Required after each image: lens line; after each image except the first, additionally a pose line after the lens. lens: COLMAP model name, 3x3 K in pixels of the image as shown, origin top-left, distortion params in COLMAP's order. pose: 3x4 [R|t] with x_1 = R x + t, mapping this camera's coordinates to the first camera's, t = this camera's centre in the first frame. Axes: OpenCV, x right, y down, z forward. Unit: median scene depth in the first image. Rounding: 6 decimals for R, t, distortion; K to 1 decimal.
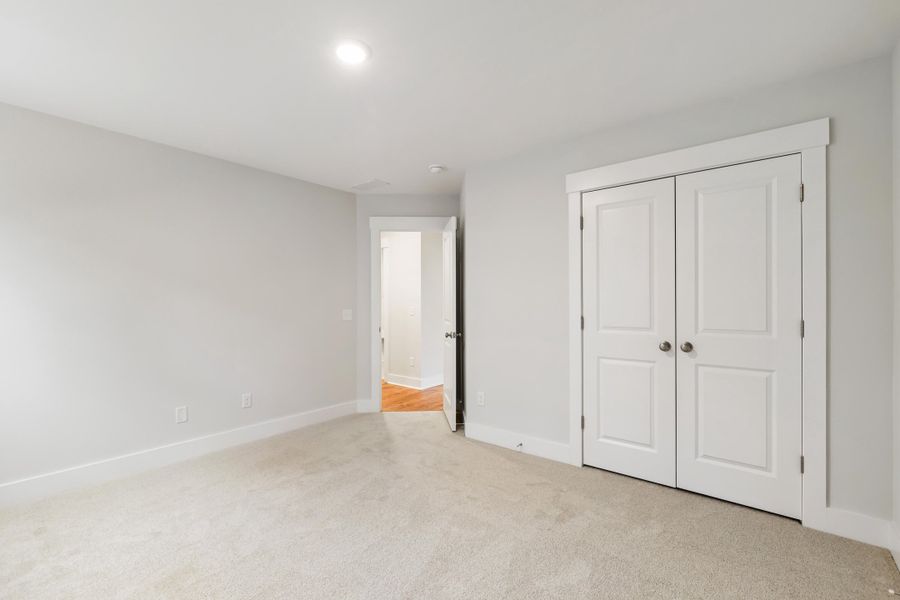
lens RADIAL K [[371.4, 0, 449.8], [0, 371.4, 300.5], [0, 0, 1]] dist [-0.000759, 0.000090]
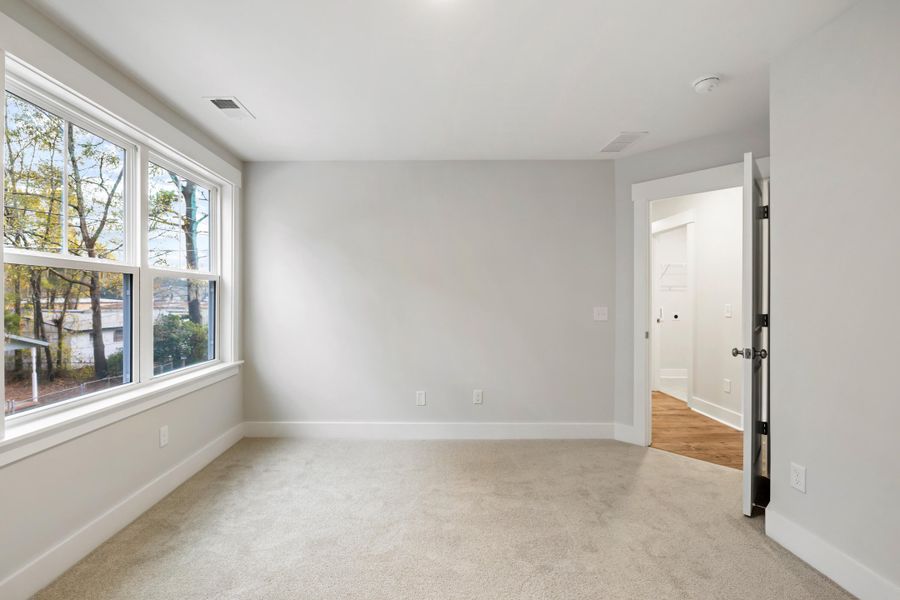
lens RADIAL K [[393.6, 0, 448.1], [0, 393.6, 297.1], [0, 0, 1]] dist [-0.001715, 0.000418]
pose [[0.640731, -0.000954, -0.767765, 0.193396], [0.004720, 0.999985, 0.002696, -0.000149], [0.767751, -0.005351, 0.640726, 0.242791]]
